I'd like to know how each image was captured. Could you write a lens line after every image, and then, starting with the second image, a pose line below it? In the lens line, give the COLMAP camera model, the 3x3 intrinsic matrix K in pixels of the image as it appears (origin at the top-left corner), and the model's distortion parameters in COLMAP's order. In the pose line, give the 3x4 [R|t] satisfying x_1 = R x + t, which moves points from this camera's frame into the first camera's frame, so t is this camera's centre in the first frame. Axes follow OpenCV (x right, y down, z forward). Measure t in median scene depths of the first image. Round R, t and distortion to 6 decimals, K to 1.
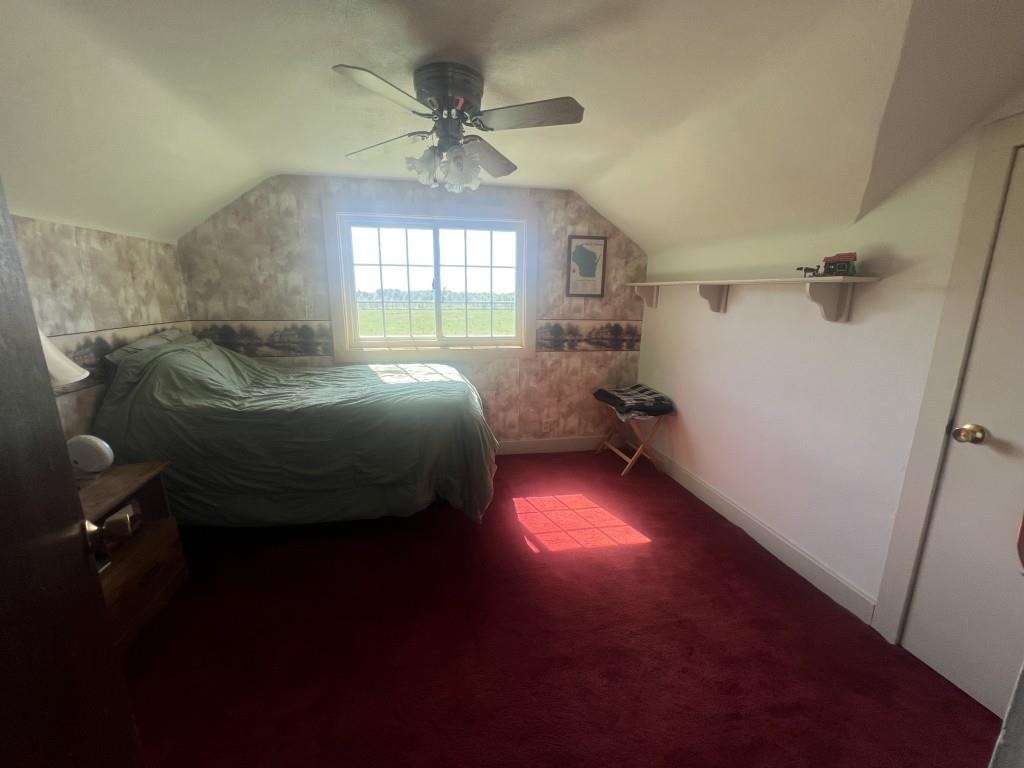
lens RADIAL K [[412.2, 0, 507.5], [0, 412.2, 383.8], [0, 0, 1]] dist [-0.000233, 0.000039]
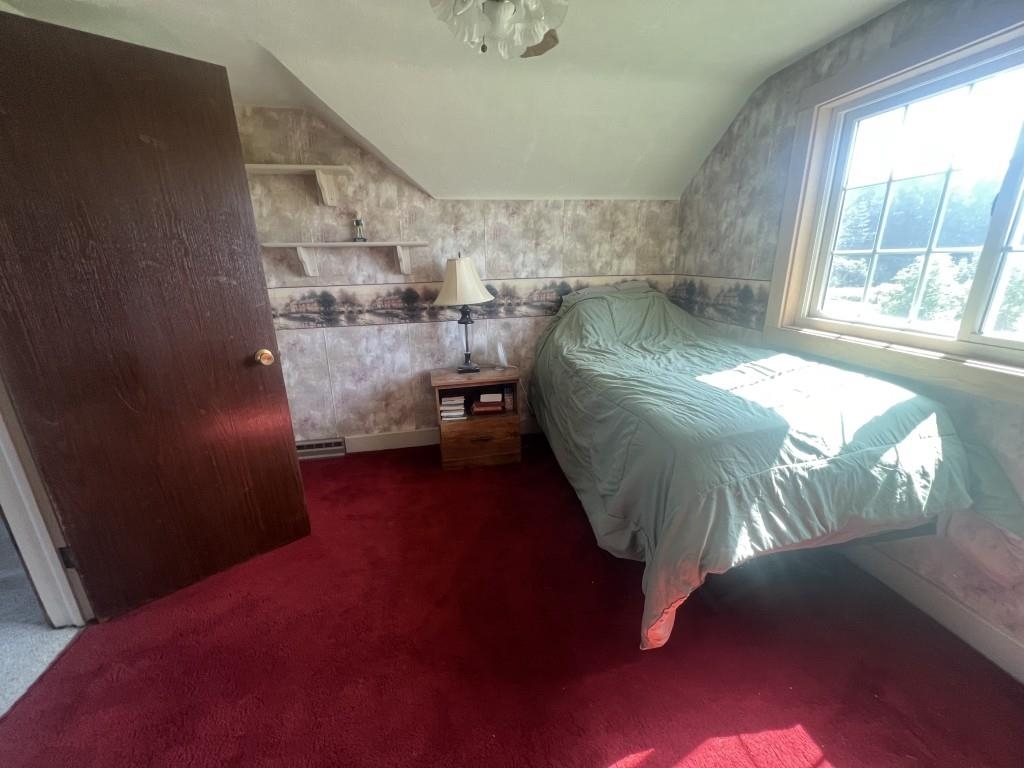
lens RADIAL K [[412.2, 0, 509.7], [0, 412.2, 384.3], [0, 0, 1]] dist [-0.000233, 0.000039]
pose [[-0.017071, 0.286271, -0.957997, 0.392623], [-0.195978, 0.938593, 0.283965, -0.133608], [0.980460, 0.192593, 0.040080, 0.751677]]
